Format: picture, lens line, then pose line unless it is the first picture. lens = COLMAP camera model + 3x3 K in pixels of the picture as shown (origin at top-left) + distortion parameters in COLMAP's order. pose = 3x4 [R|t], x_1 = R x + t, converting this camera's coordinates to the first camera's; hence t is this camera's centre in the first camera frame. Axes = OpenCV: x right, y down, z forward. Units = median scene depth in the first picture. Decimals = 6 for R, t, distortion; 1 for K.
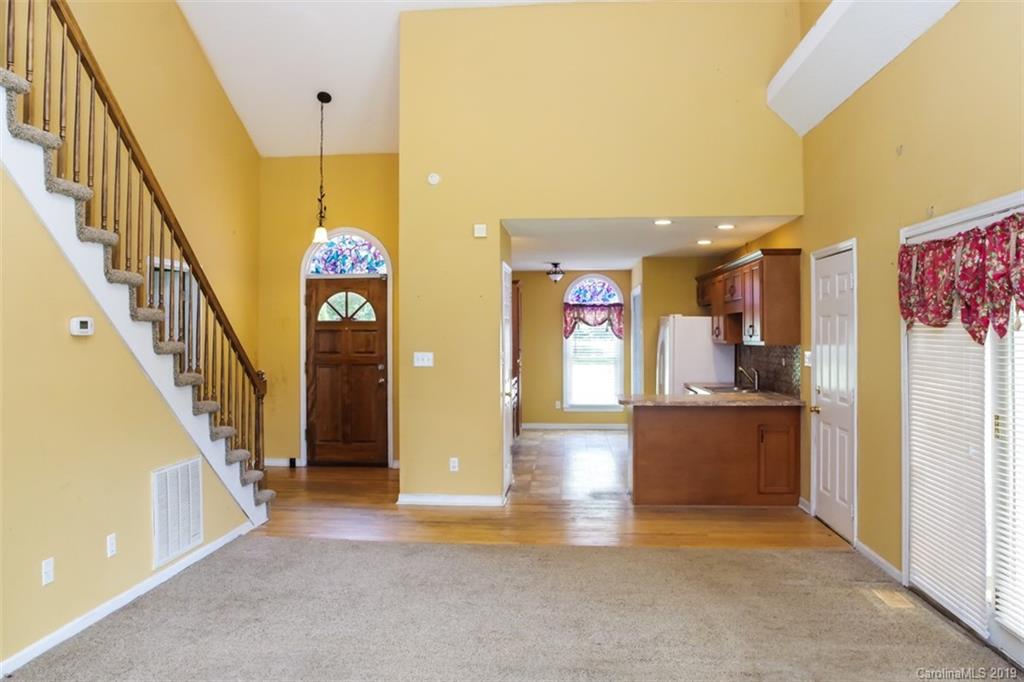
lens RADIAL K [[747.2, 0, 512.0], [0, 747.2, 341.0], [0, 0, 1]] dist [-0.080561, 0.053996]
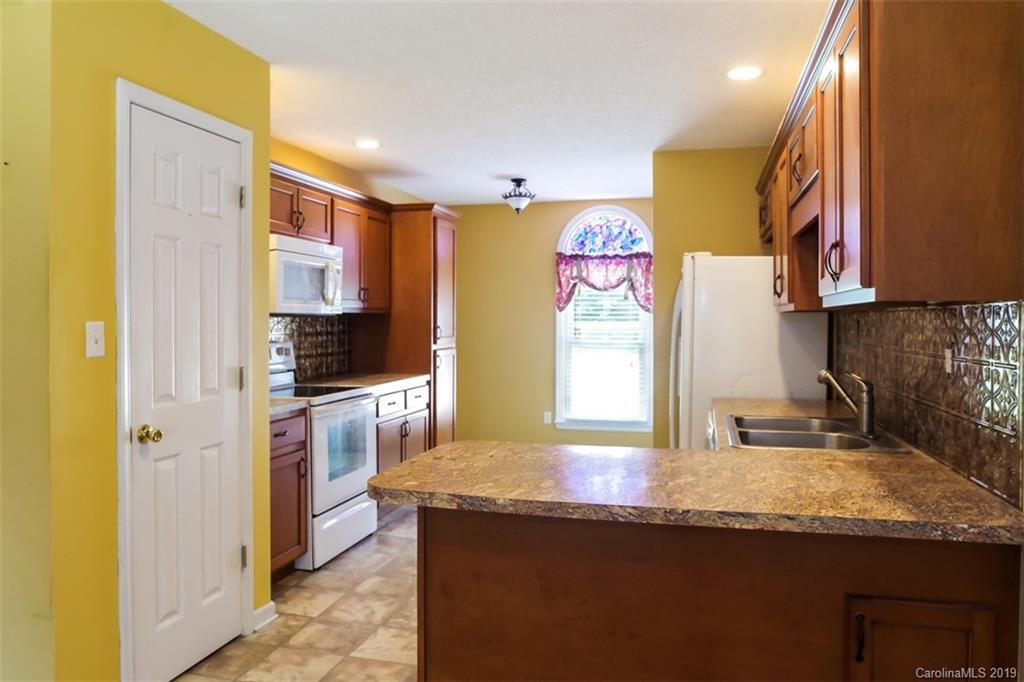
lens RADIAL K [[747.2, 0, 512.0], [0, 747.2, 341.0], [0, 0, 1]] dist [-0.080561, 0.053996]
pose [[0.985550, 0.009100, -0.169139, 0.139487], [-0.005358, 0.999731, 0.022562, 0.007871], [0.169298, -0.021330, 0.985334, 0.390093]]
